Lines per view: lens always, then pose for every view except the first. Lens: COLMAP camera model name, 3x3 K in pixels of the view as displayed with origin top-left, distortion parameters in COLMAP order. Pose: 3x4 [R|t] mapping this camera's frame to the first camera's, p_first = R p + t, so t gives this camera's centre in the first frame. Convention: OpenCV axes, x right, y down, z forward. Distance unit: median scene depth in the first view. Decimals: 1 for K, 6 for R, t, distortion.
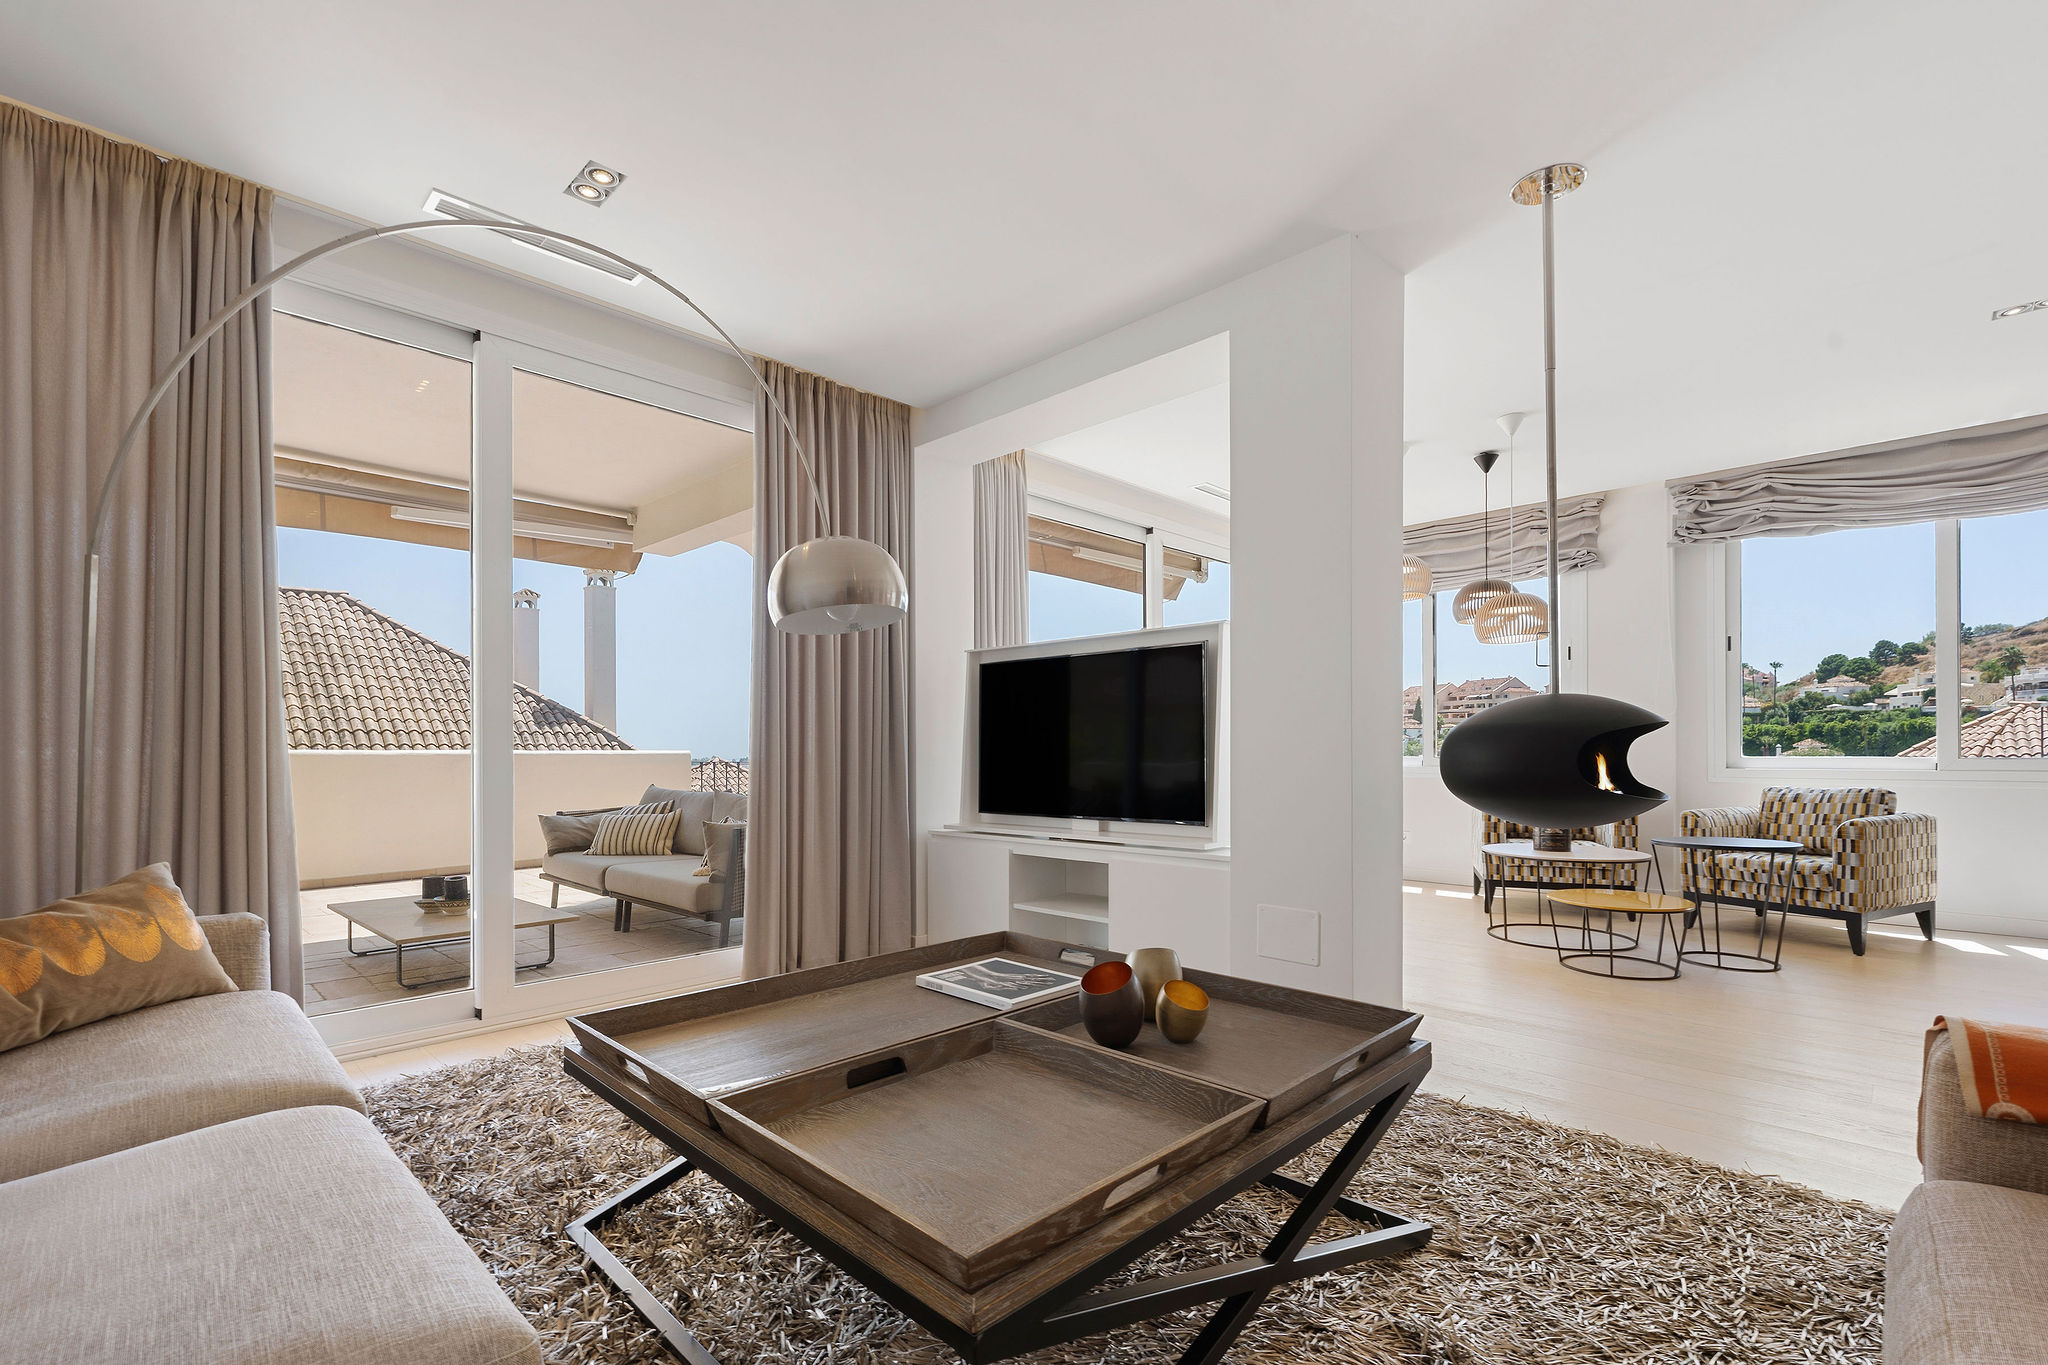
lens RADIAL K [[910.2, 0, 975.4], [0, 910.2, 745.7], [0, 0, 1]] dist [0.000261, 0.000054]
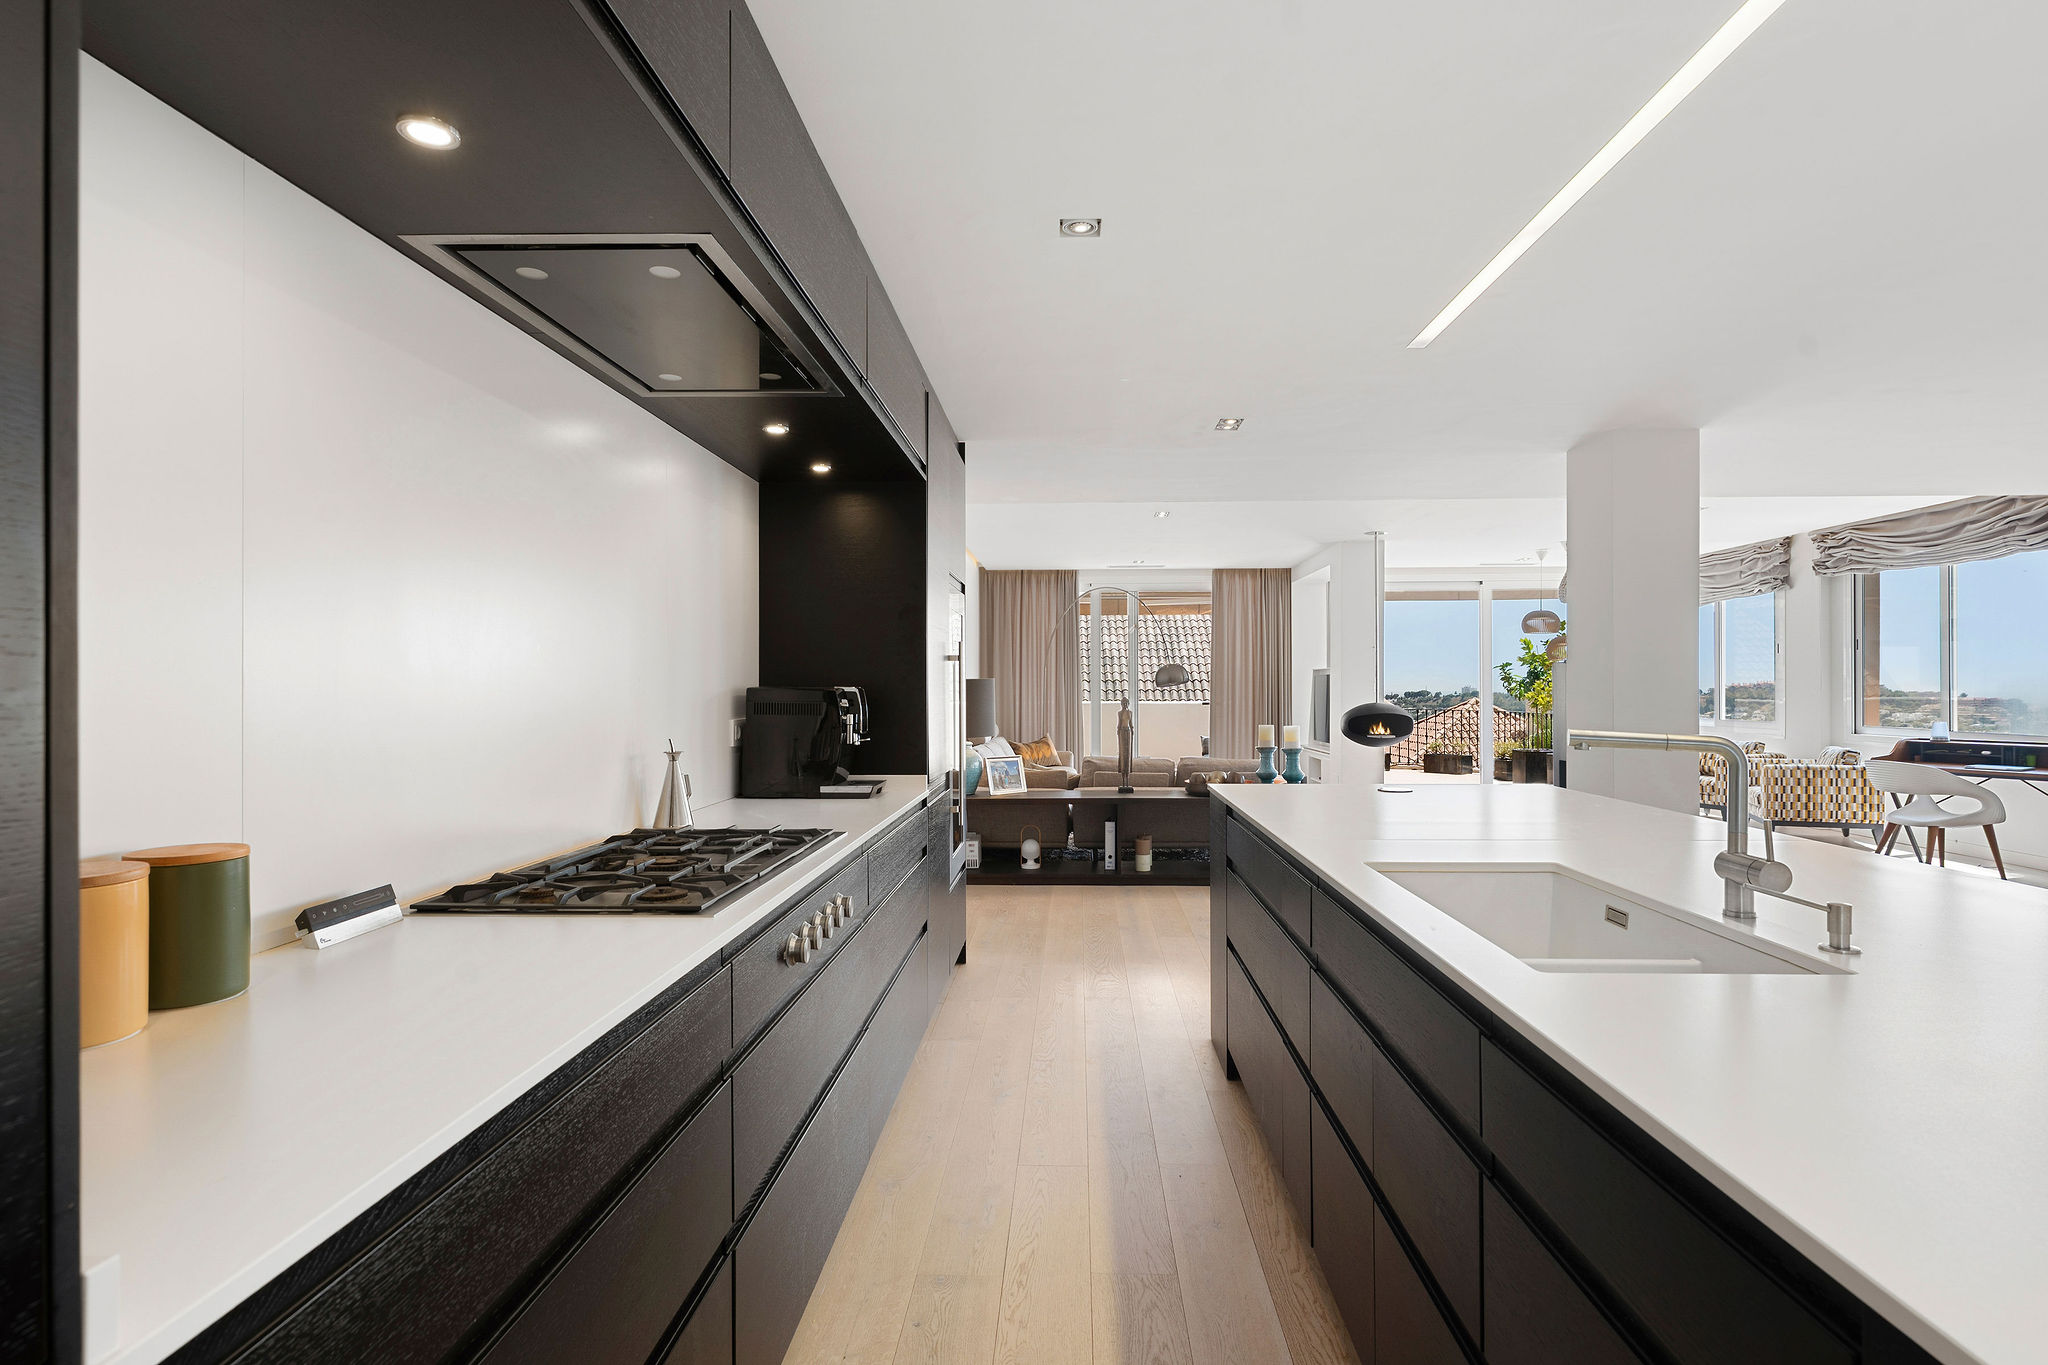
lens RADIAL K [[1027.6, 0, 1029.4], [0, 1027.6, 684.8], [0, 0, 1]] dist [-0.018393, -0.000987]
pose [[0.692071, -0.000290, -0.721830, 1.006777], [0.005852, 0.999969, 0.005209, -0.056990], [0.721806, -0.007829, 0.692051, -0.982046]]
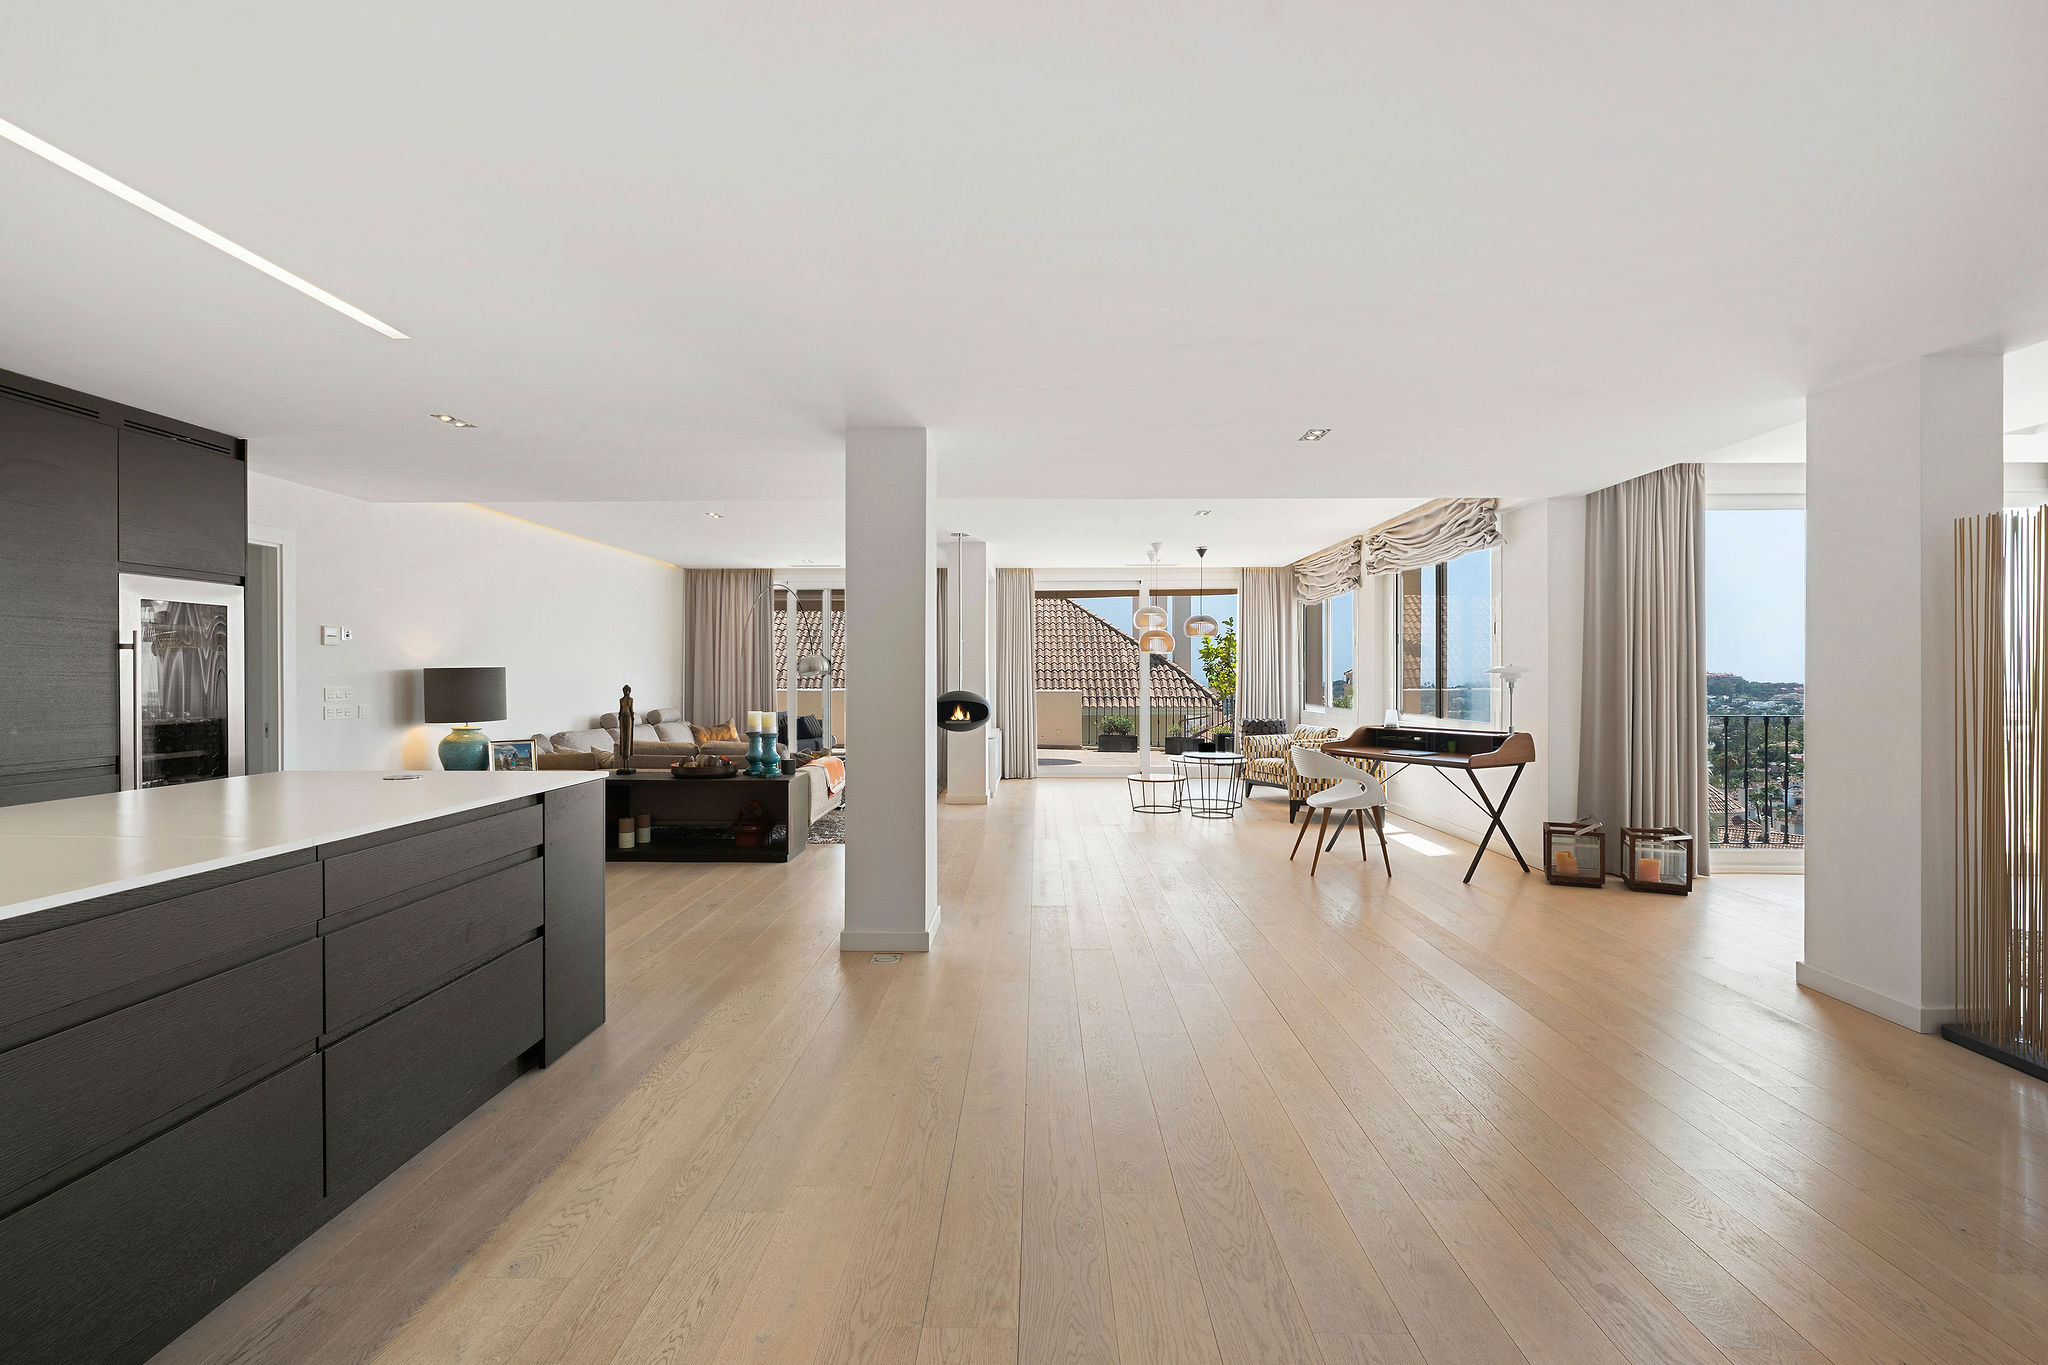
lens RADIAL K [[910.2, 0, 1022.9], [0, 910.2, 674.9], [0, 0, 1]] dist [0.000261, 0.000054]
pose [[0.707892, 0.002632, -0.706315, 1.374875], [0.002570, 0.999977, 0.006302, -0.054015], [0.706316, -0.006276, 0.707869, -0.523085]]
